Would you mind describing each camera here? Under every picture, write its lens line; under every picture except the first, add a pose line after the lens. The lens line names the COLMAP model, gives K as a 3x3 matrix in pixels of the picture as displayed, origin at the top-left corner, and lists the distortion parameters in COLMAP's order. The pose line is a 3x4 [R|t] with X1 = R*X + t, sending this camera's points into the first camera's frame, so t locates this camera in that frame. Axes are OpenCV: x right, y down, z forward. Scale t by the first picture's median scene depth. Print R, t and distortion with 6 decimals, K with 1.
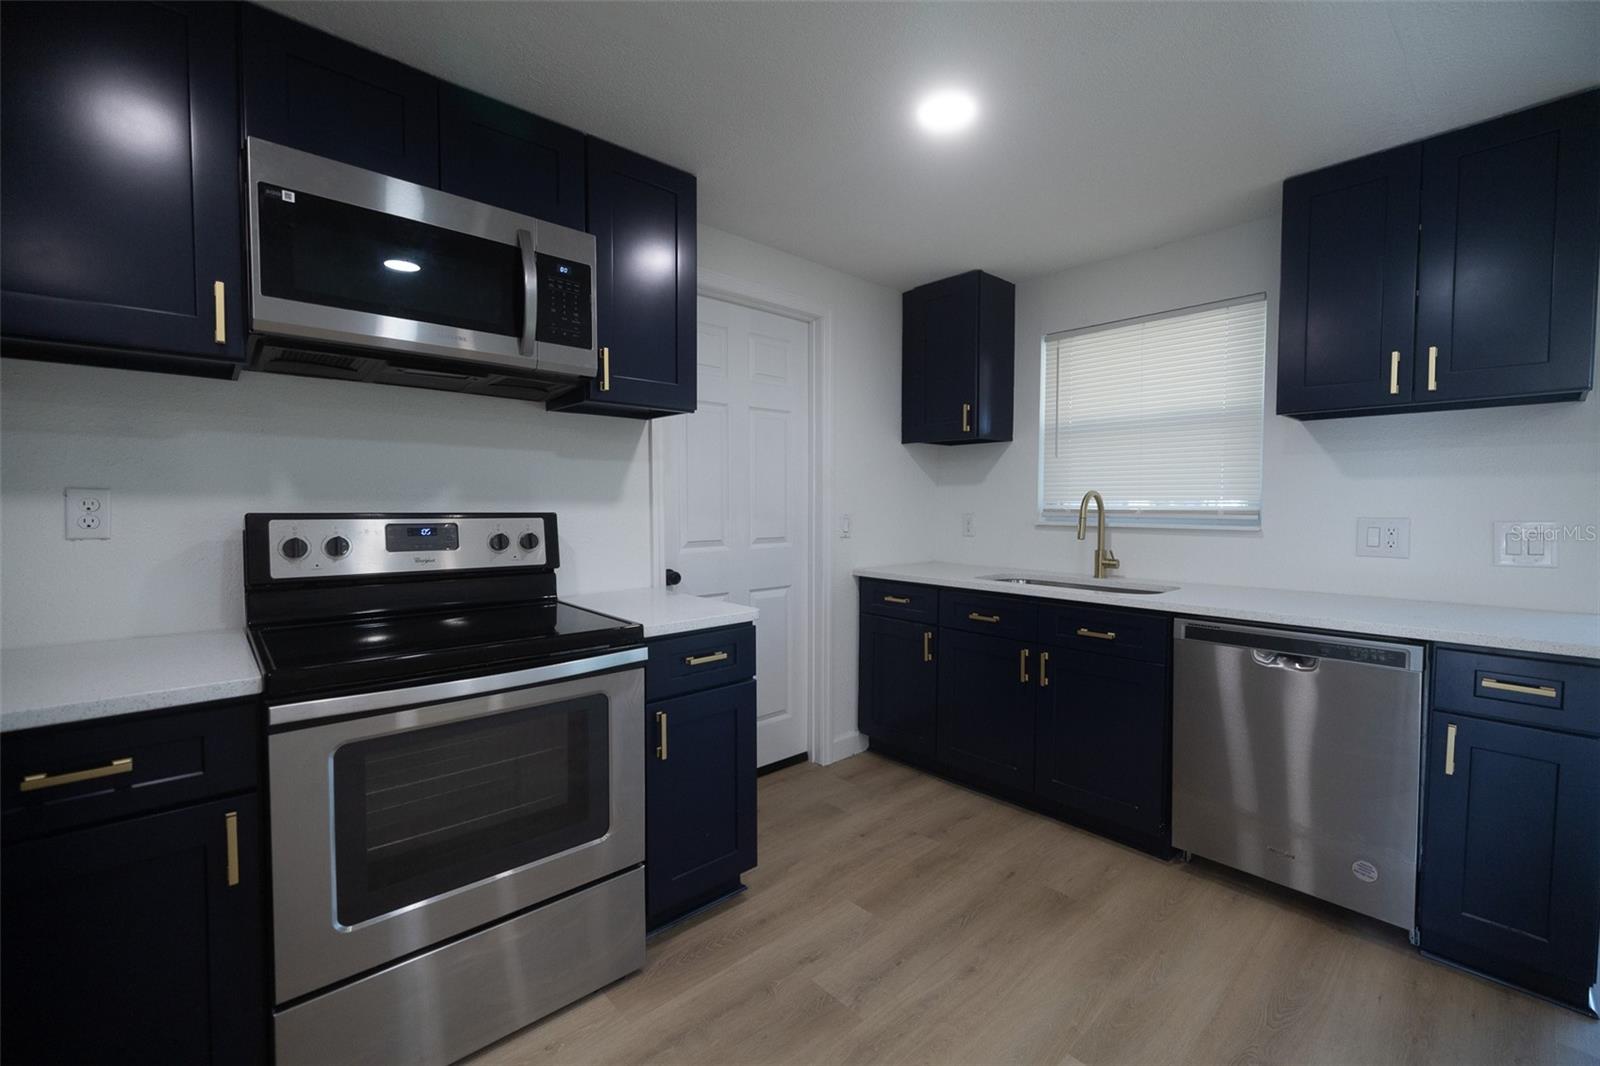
lens RADIAL K [[668.2, 0, 803.0], [0, 668.2, 529.5], [0, 0, 1]] dist [0.001194, -0.000510]
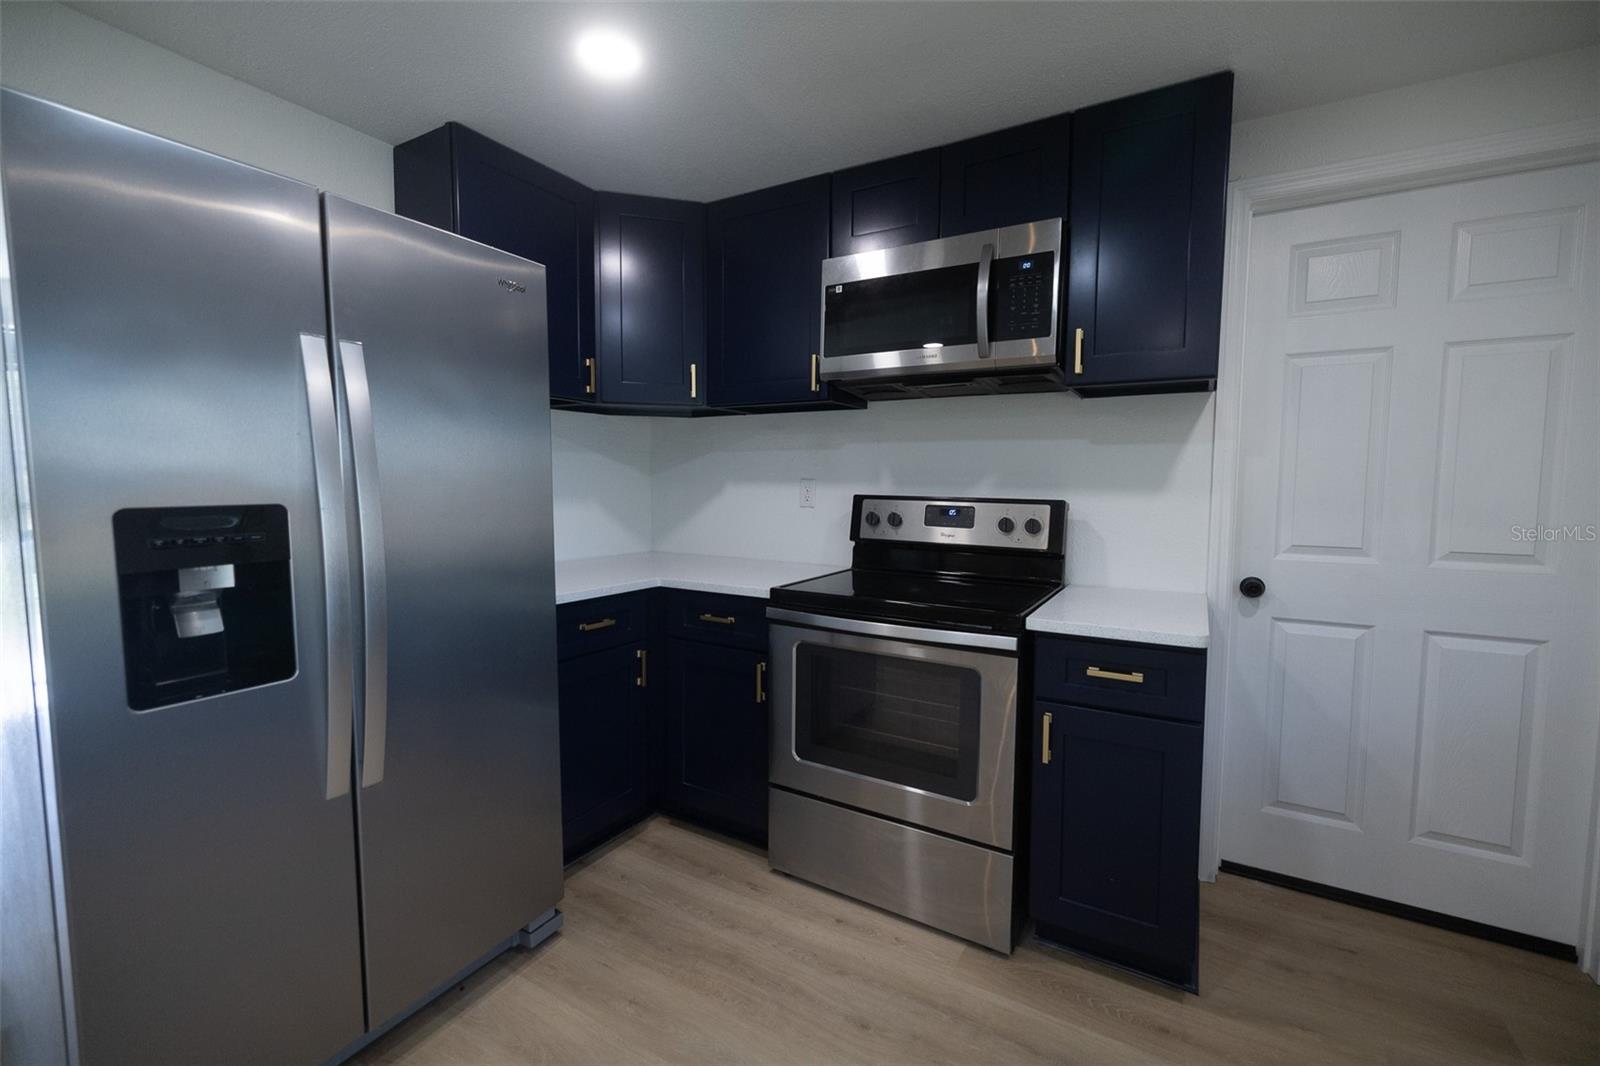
lens RADIAL K [[668.2, 0, 803.0], [0, 668.2, 529.5], [0, 0, 1]] dist [0.001194, -0.000510]
pose [[0.296288, 0.069413, -0.952573, 0.441108], [-0.047720, 0.997186, 0.057821, -0.019047], [0.953906, 0.028325, 0.298767, 0.296120]]
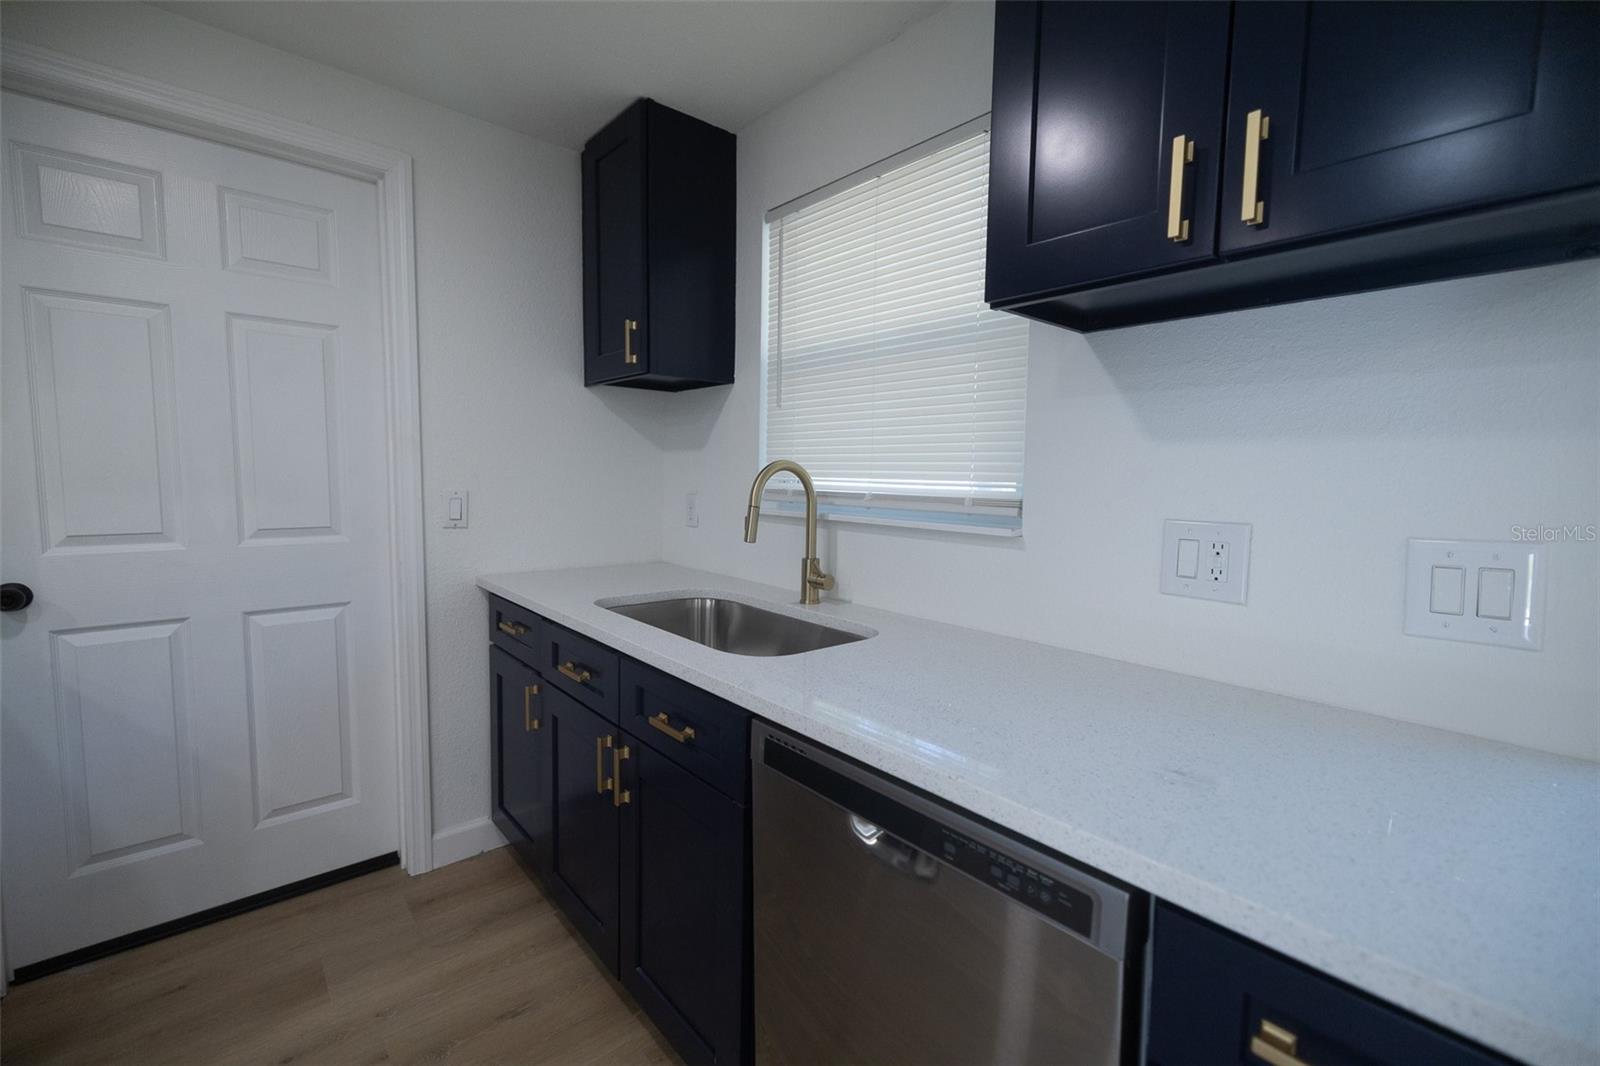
lens RADIAL K [[684.6, 0, 800.0], [0, 684.6, 533.0], [0, 0, 1]] dist [0.001273, 0.000211]
pose [[0.999732, 0.017660, -0.014962, 0.563625], [-0.016964, 0.998824, 0.045411, -0.026422], [0.015746, -0.045145, 0.998856, 0.475143]]
